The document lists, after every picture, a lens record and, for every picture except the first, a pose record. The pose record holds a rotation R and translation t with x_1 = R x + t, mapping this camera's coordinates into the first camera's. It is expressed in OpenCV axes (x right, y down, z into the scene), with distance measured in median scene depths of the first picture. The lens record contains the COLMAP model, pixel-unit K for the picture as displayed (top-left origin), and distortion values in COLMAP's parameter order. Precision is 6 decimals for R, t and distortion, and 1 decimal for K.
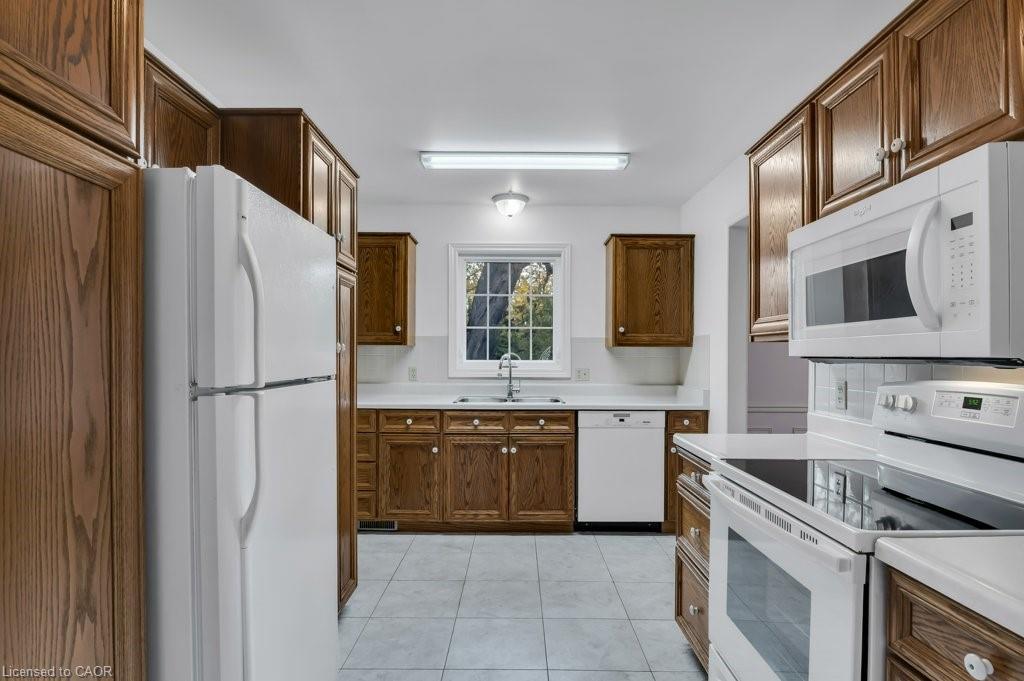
lens RADIAL K [[522.3, 0, 512.0], [0, 522.3, 340.5], [0, 0, 1]] dist [-0.018153, -0.000312]
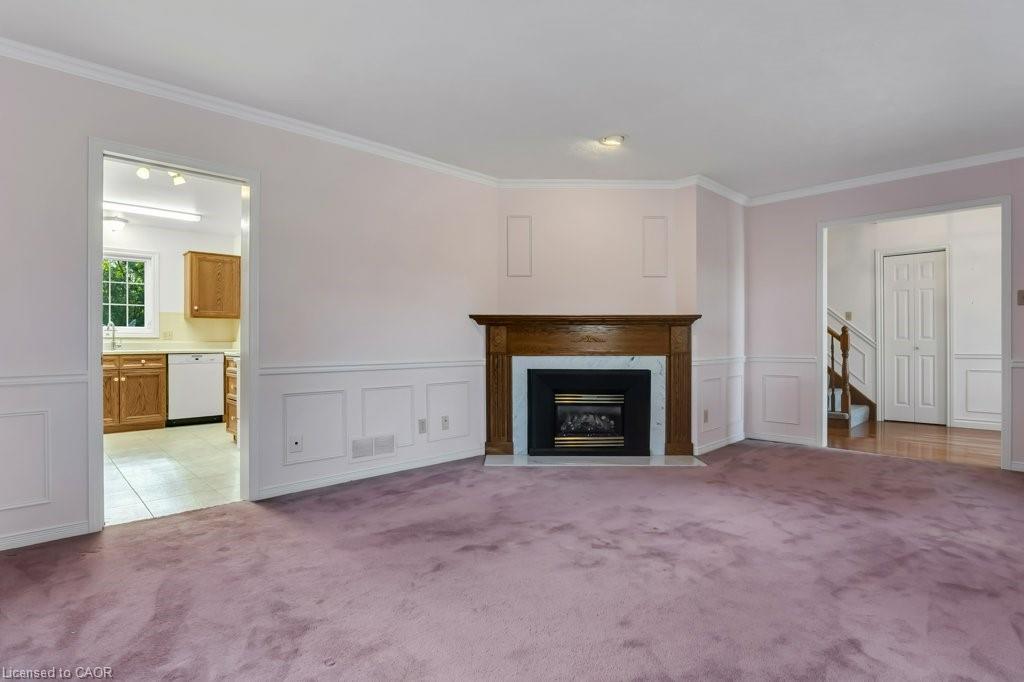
lens RADIAL K [[522.3, 0, 512.0], [0, 522.3, 341.0], [0, 0, 1]] dist [-0.018153, -0.000312]
pose [[0.715210, -0.011190, 0.698820, -0.252391], [-0.006549, 0.999721, 0.022710, 0.044940], [-0.698879, -0.020819, 0.714937, -0.996575]]
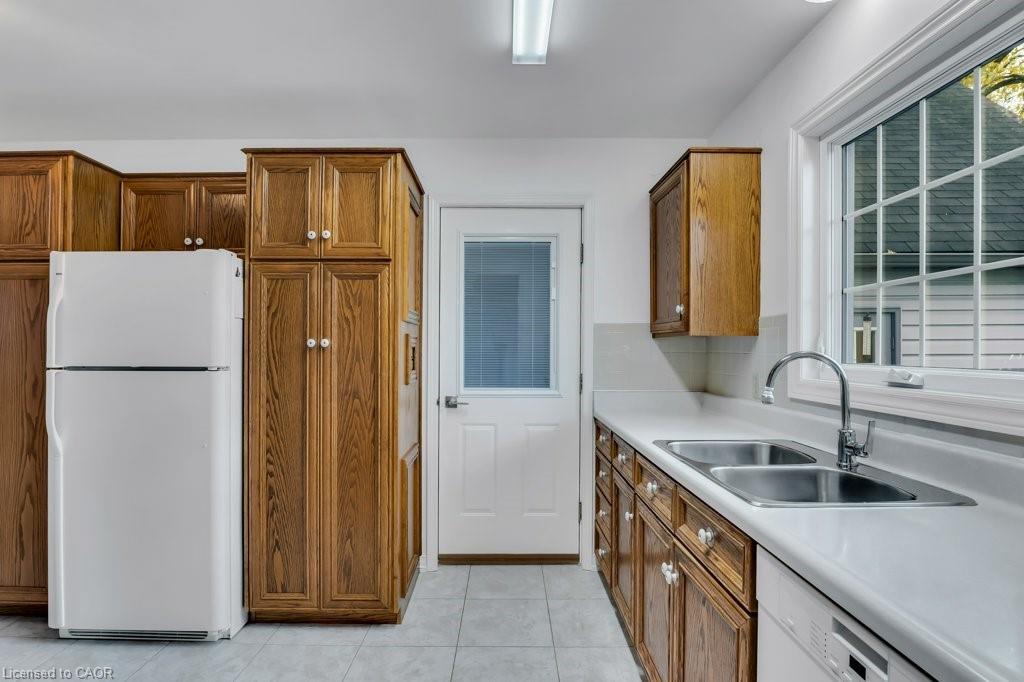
lens RADIAL K [[522.3, 0, 512.0], [0, 522.3, 341.0], [0, 0, 1]] dist [-0.018153, -0.000312]
pose [[-0.033056, -0.031397, -0.998960, 0.409599], [0.027016, 0.999113, -0.032296, 0.034253], [0.999088, -0.028055, -0.032178, 0.884696]]
